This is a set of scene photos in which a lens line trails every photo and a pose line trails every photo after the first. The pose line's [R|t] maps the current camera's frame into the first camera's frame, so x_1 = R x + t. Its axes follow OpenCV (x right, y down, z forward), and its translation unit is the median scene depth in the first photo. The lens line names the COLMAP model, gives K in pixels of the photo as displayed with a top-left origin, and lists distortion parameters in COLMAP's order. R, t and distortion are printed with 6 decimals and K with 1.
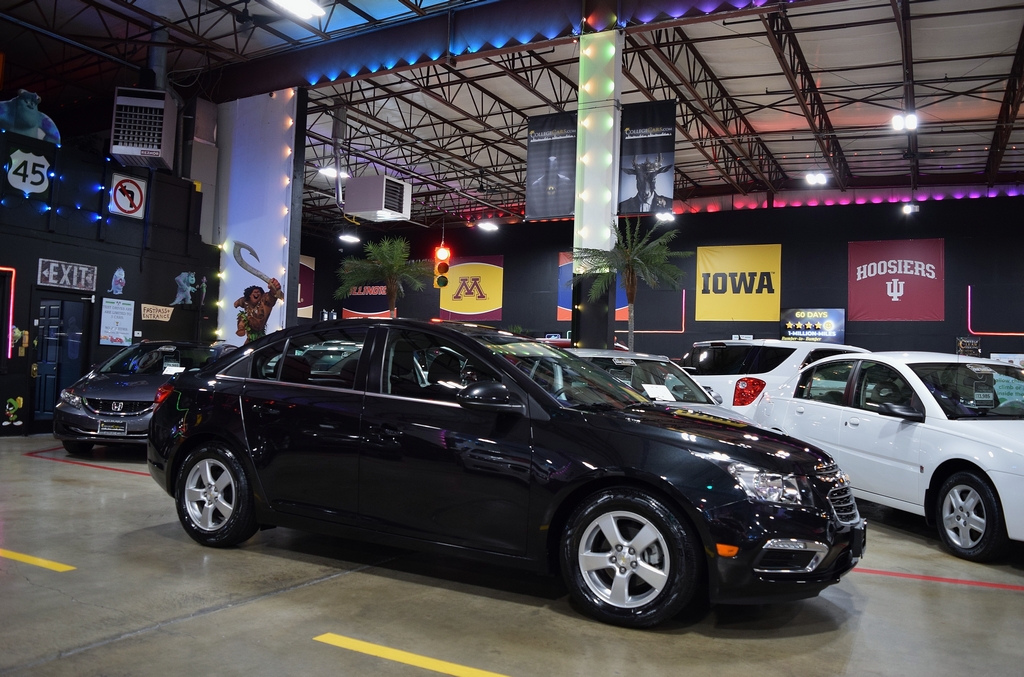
lens RADIAL K [[799.0, 0, 514.2], [0, 799.0, 335.4], [0, 0, 1]] dist [-0.091364, 0.015962]
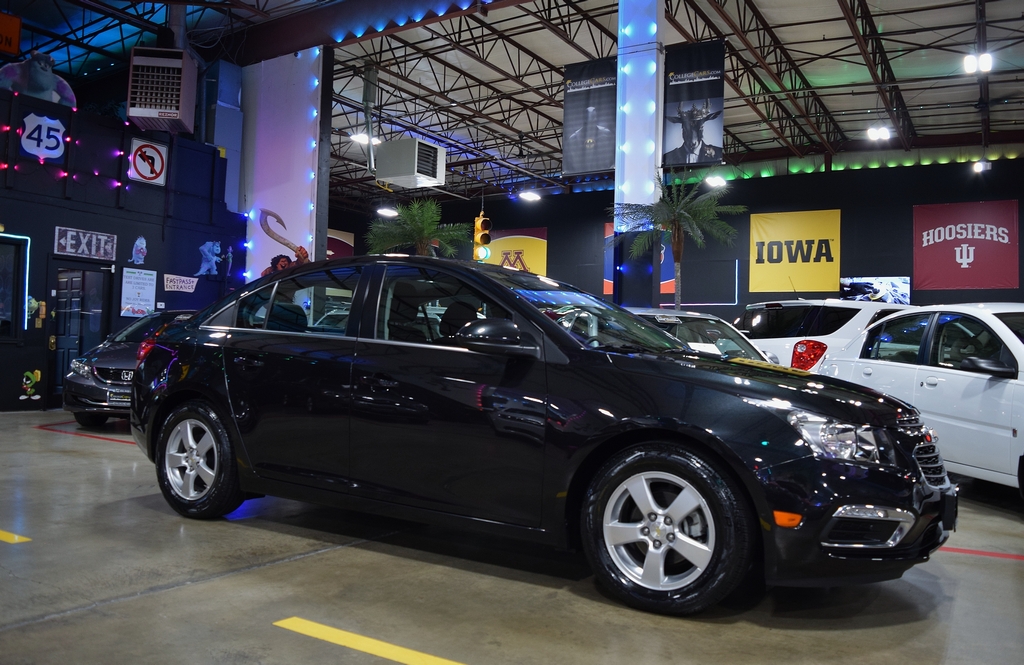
lens RADIAL K [[810.1, 0, 515.2], [0, 810.1, 328.5], [0, 0, 1]] dist [-0.090608, 0.013001]
pose [[0.998147, -0.009201, -0.060143, 0.014252], [0.009992, 0.999867, 0.012865, 0.020786], [0.060017, -0.013442, 0.998107, 0.056430]]
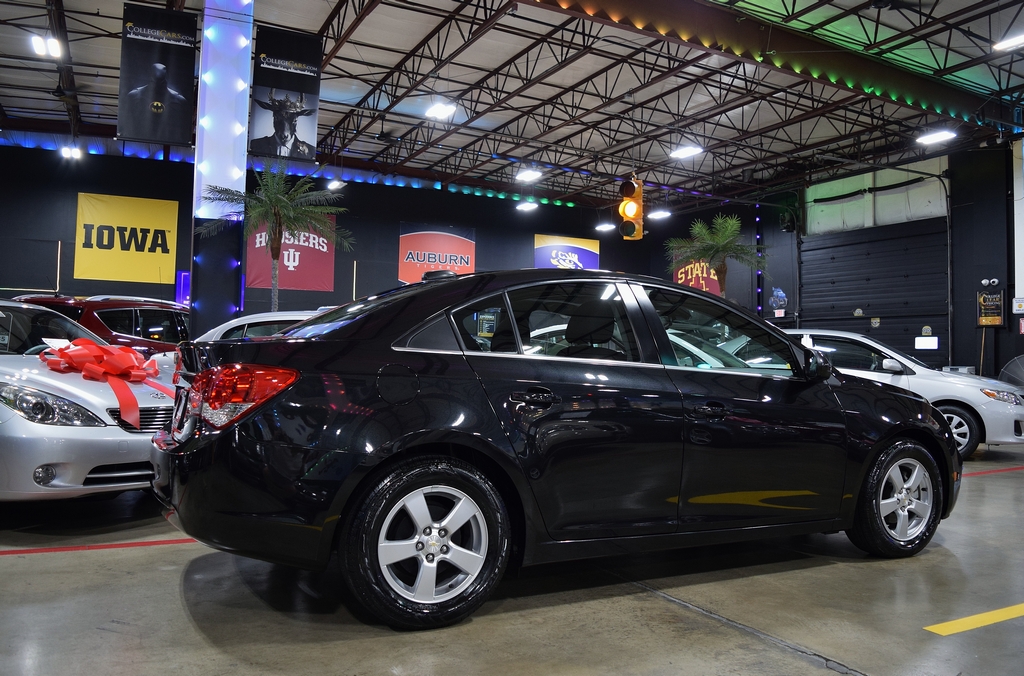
lens RADIAL K [[799.0, 0, 514.2], [0, 799.0, 334.9], [0, 0, 1]] dist [-0.091364, 0.015962]
pose [[0.581124, 0.000172, 0.813815, -0.377463], [-0.034960, 0.999082, 0.024752, 0.010656], [-0.813064, -0.042835, 0.580596, 0.268357]]
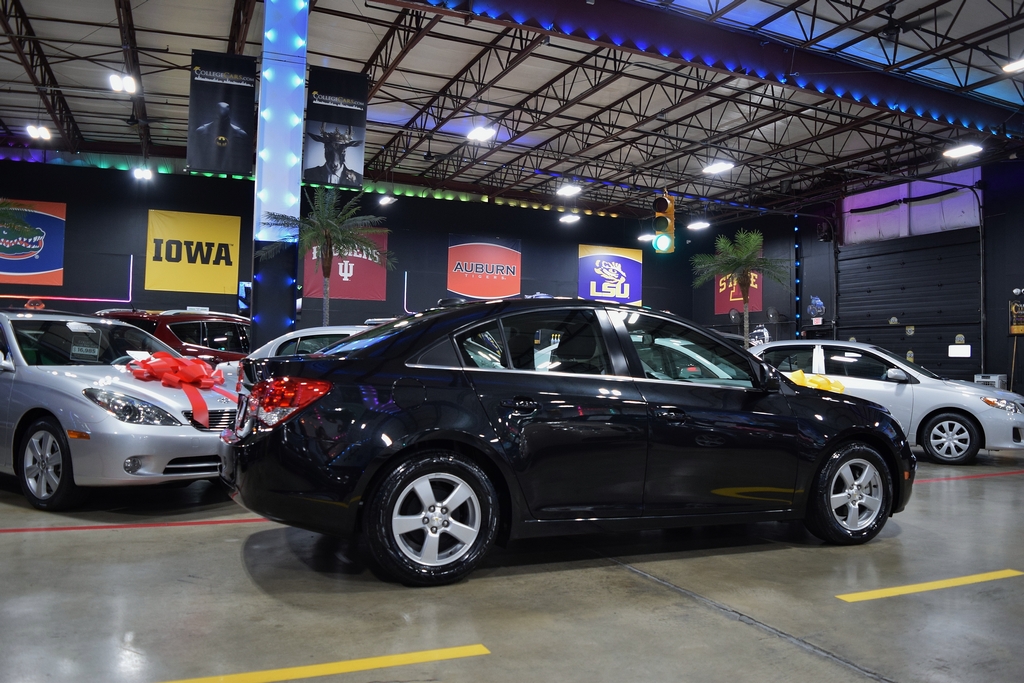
lens RADIAL K [[794.5, 0, 514.7], [0, 794.5, 338.6], [0, 0, 1]] dist [-0.091616, 0.015680]
pose [[0.635241, 0.001570, 0.772312, -0.417068], [-0.033828, 0.999095, 0.025793, 0.001265], [-0.771573, -0.042511, 0.634719, 0.203550]]
